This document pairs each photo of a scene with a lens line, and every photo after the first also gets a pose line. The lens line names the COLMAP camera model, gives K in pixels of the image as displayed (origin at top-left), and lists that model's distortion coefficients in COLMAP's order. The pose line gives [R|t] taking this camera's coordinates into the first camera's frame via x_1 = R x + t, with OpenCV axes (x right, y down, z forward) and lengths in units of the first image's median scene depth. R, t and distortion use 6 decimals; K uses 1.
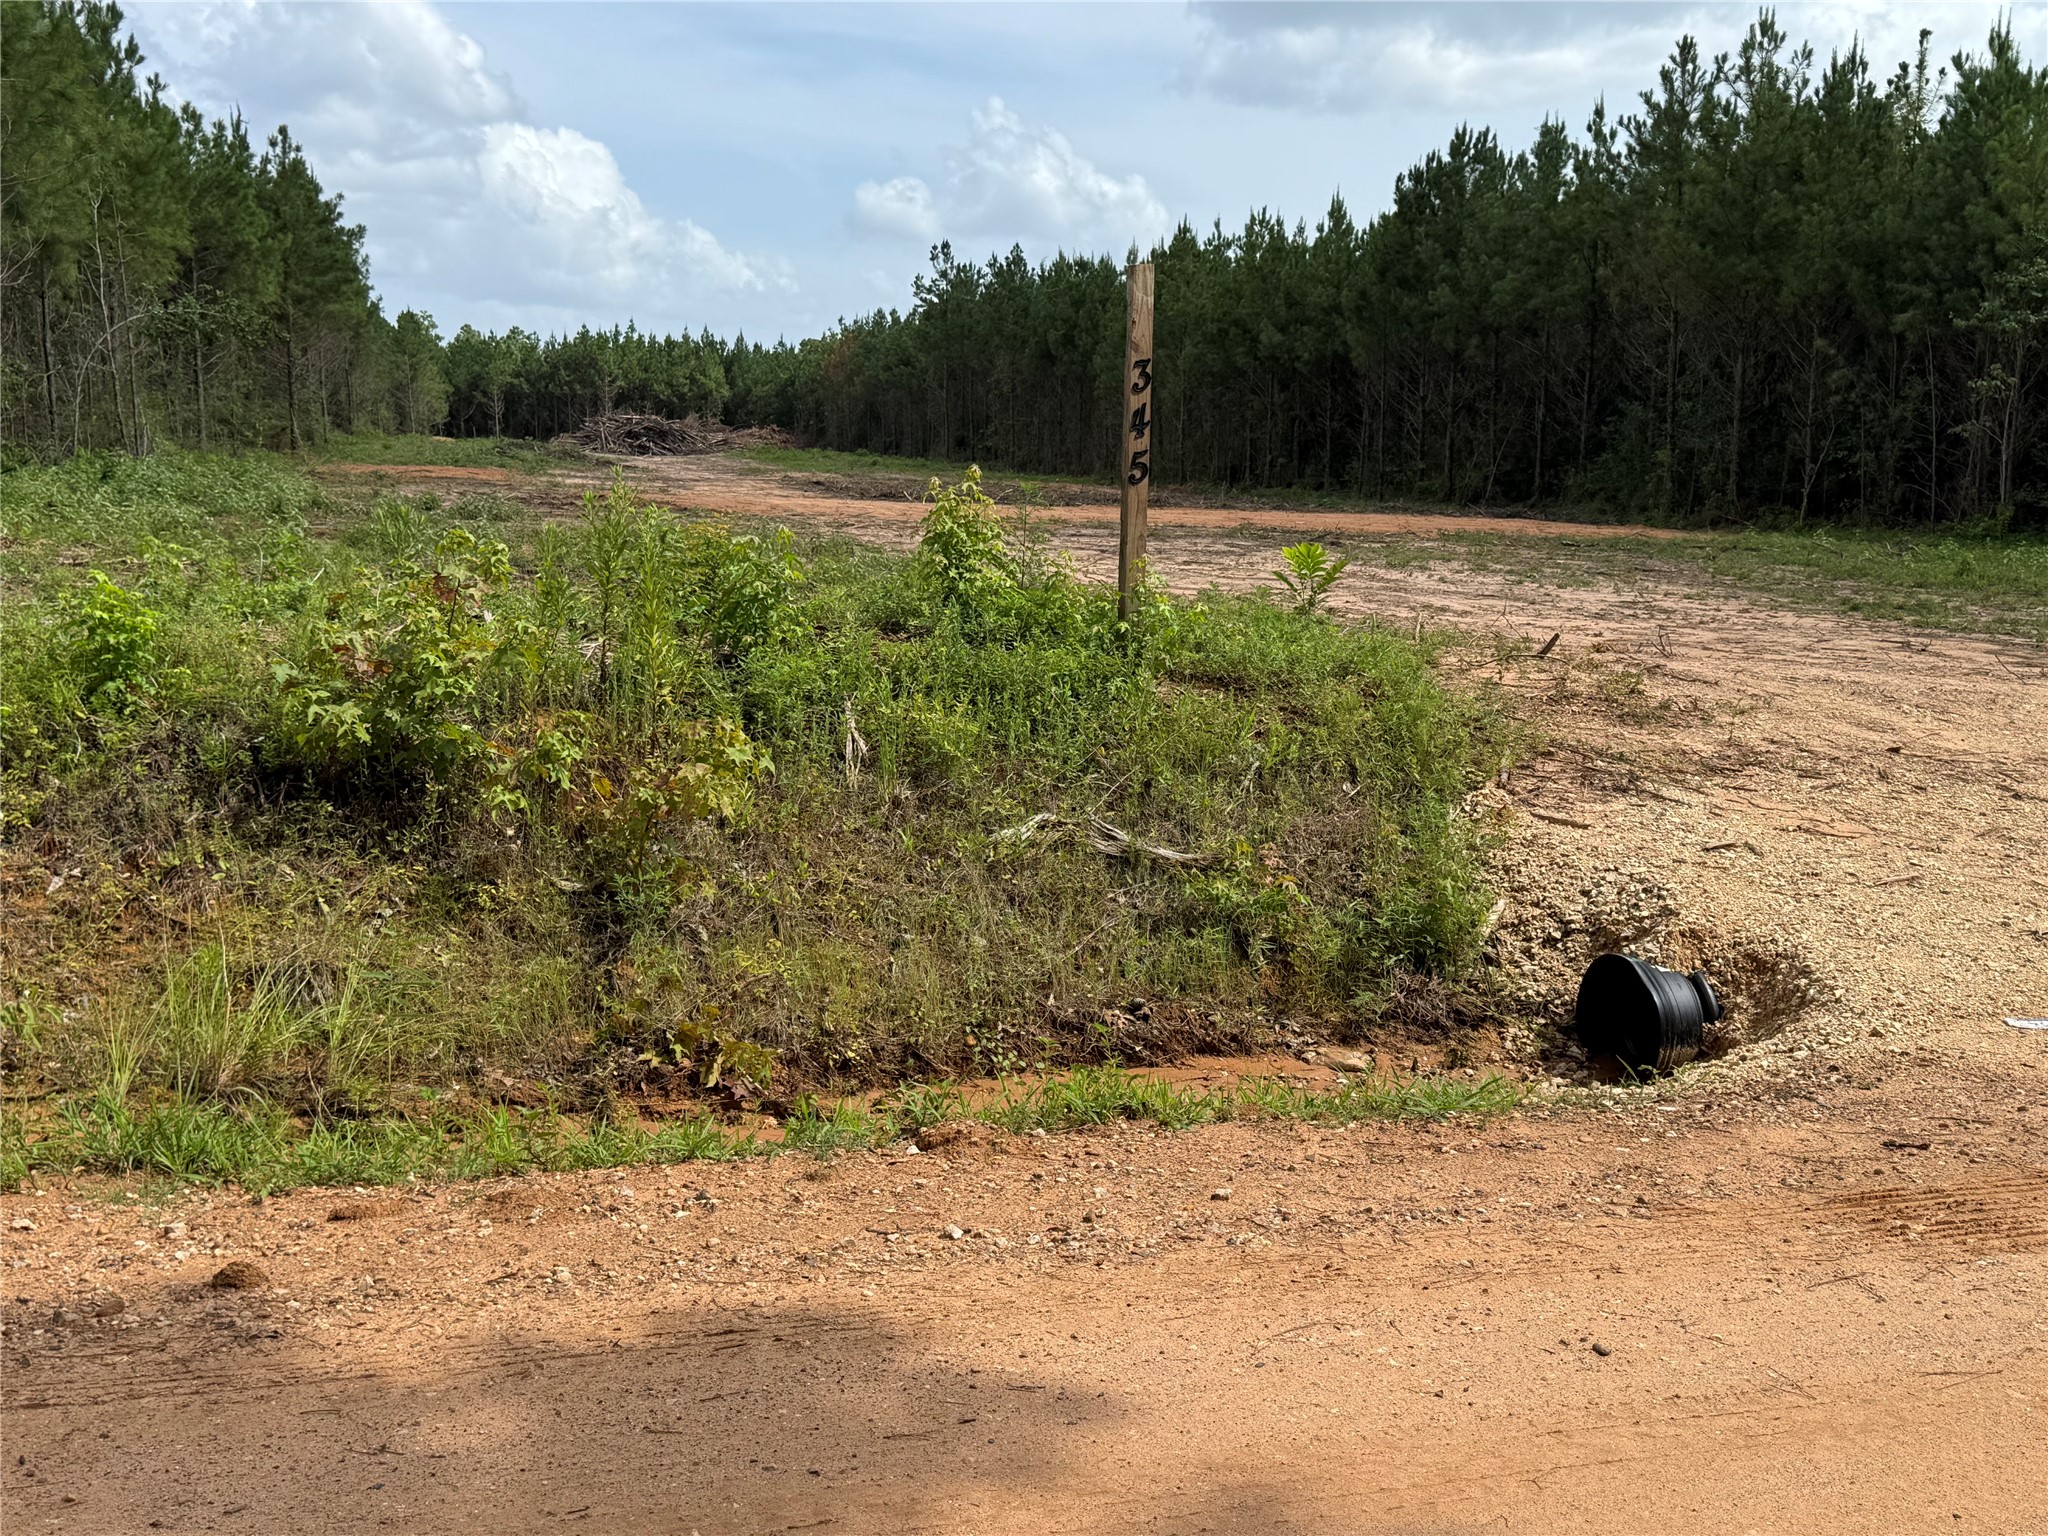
lens RADIAL K [[2171.6, 0, 1027.1], [0, 2171.6, 765.3], [0, 0, 1]] dist [0.221758, -0.468206]
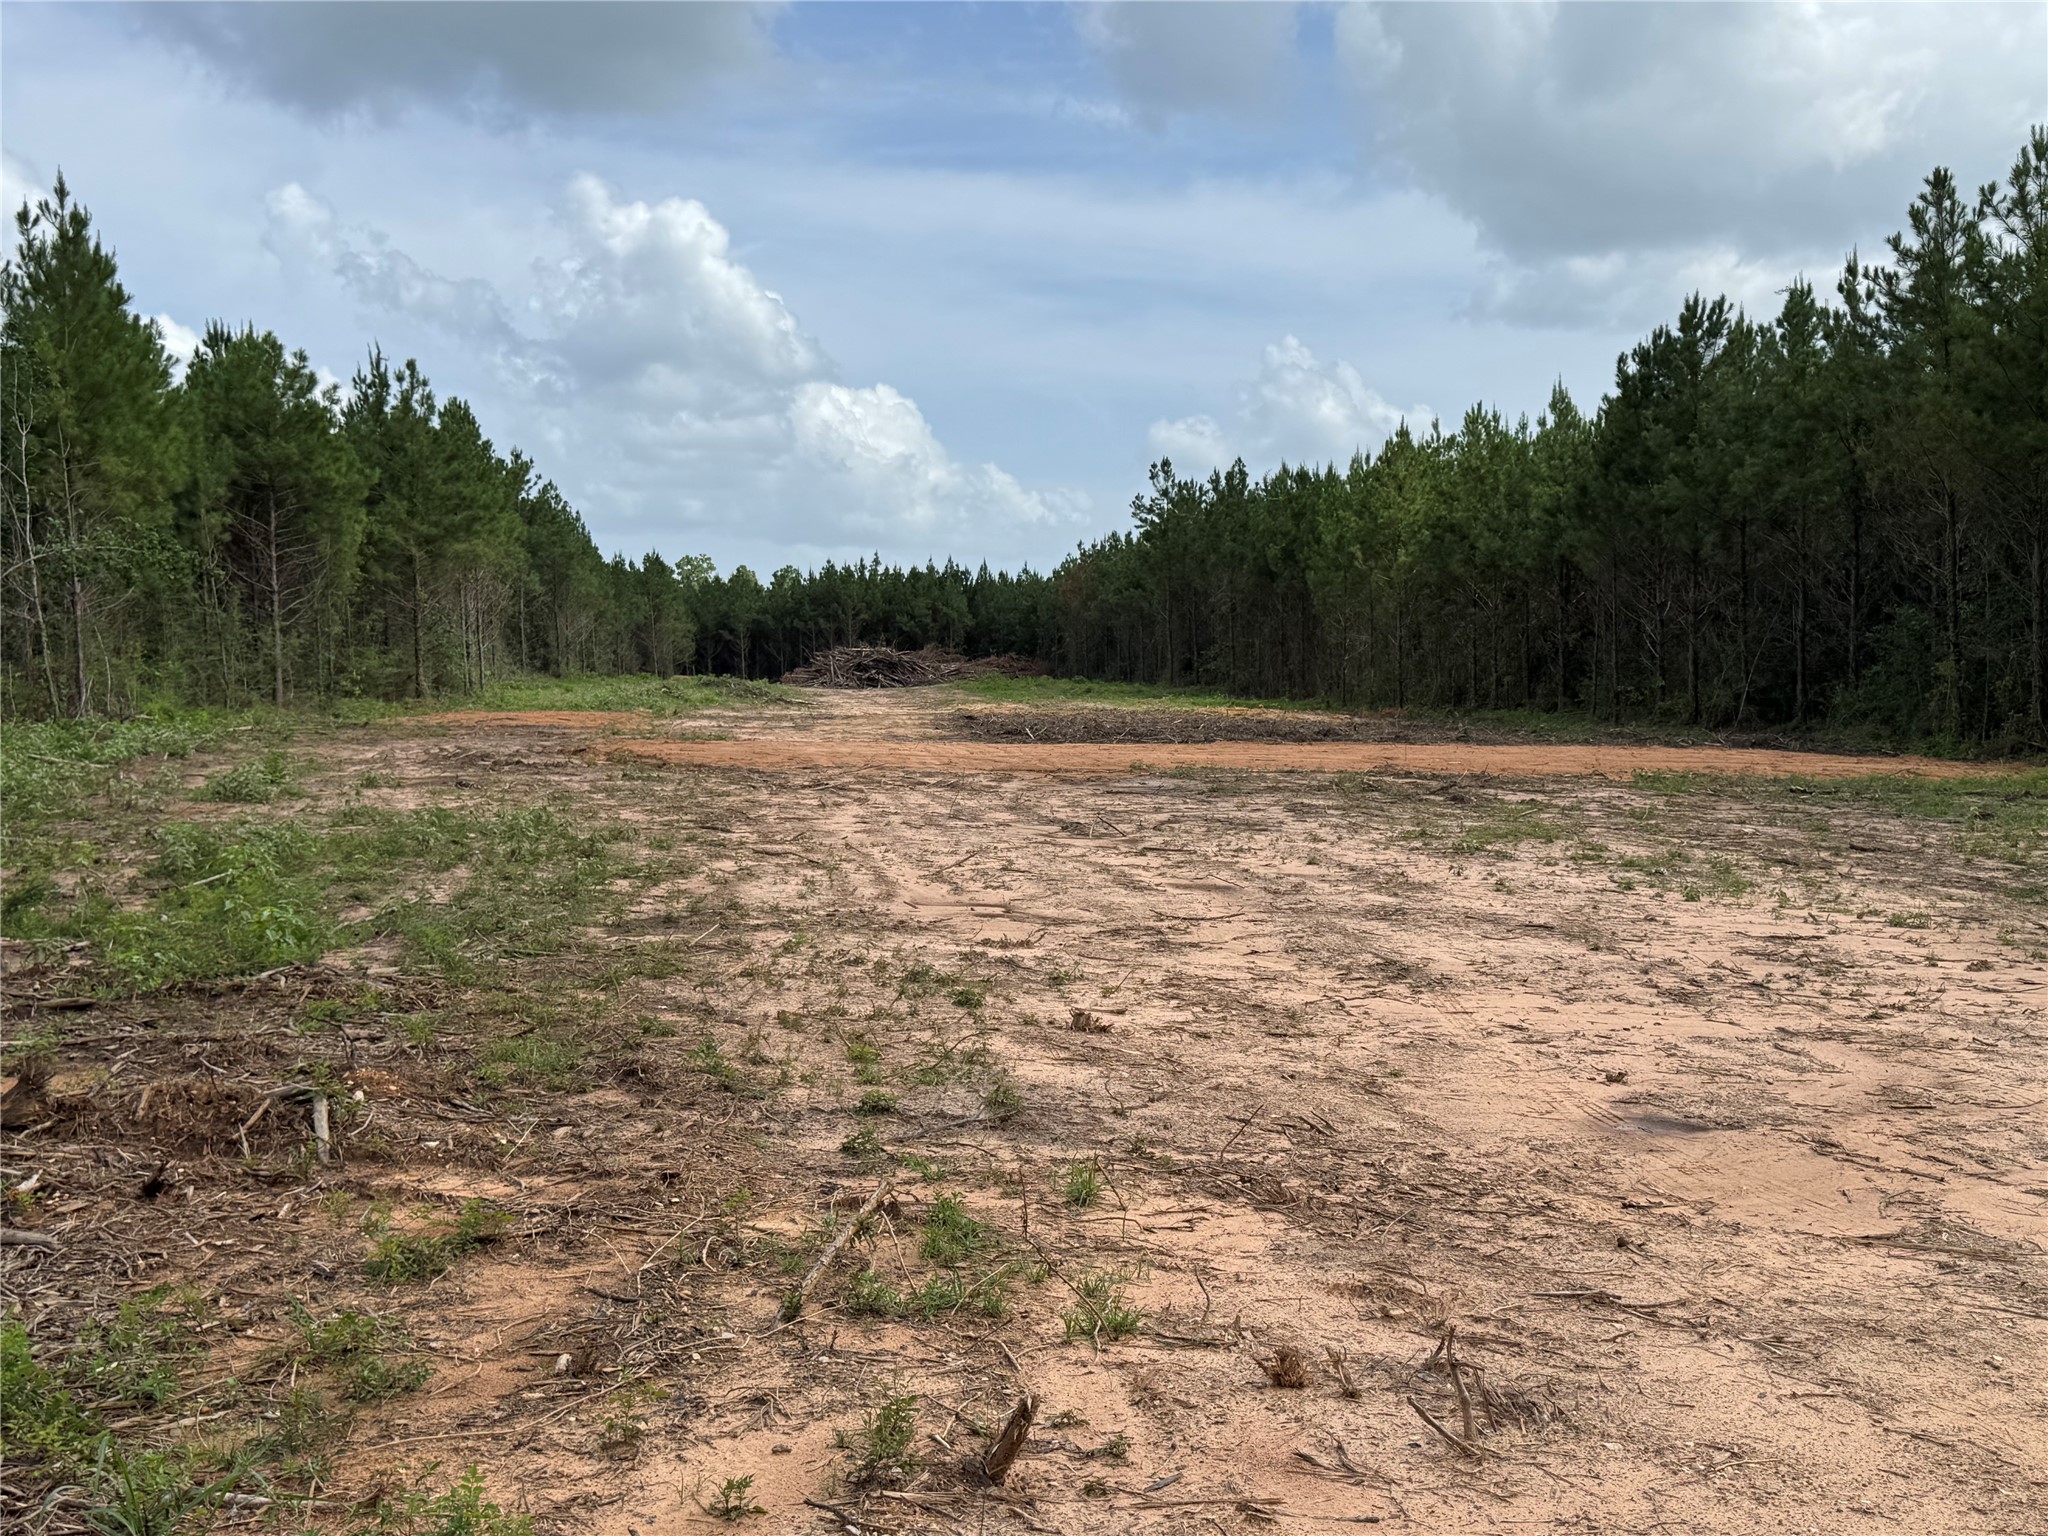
lens RADIAL K [[2171.6, 0, 1027.1], [0, 2171.6, 765.3], [0, 0, 1]] dist [0.221758, -0.468206]
pose [[0.990797, -0.017663, -0.134198, 0.043110], [0.004064, 0.994885, -0.100936, -0.016251], [0.135295, 0.099462, 0.985800, 0.105504]]
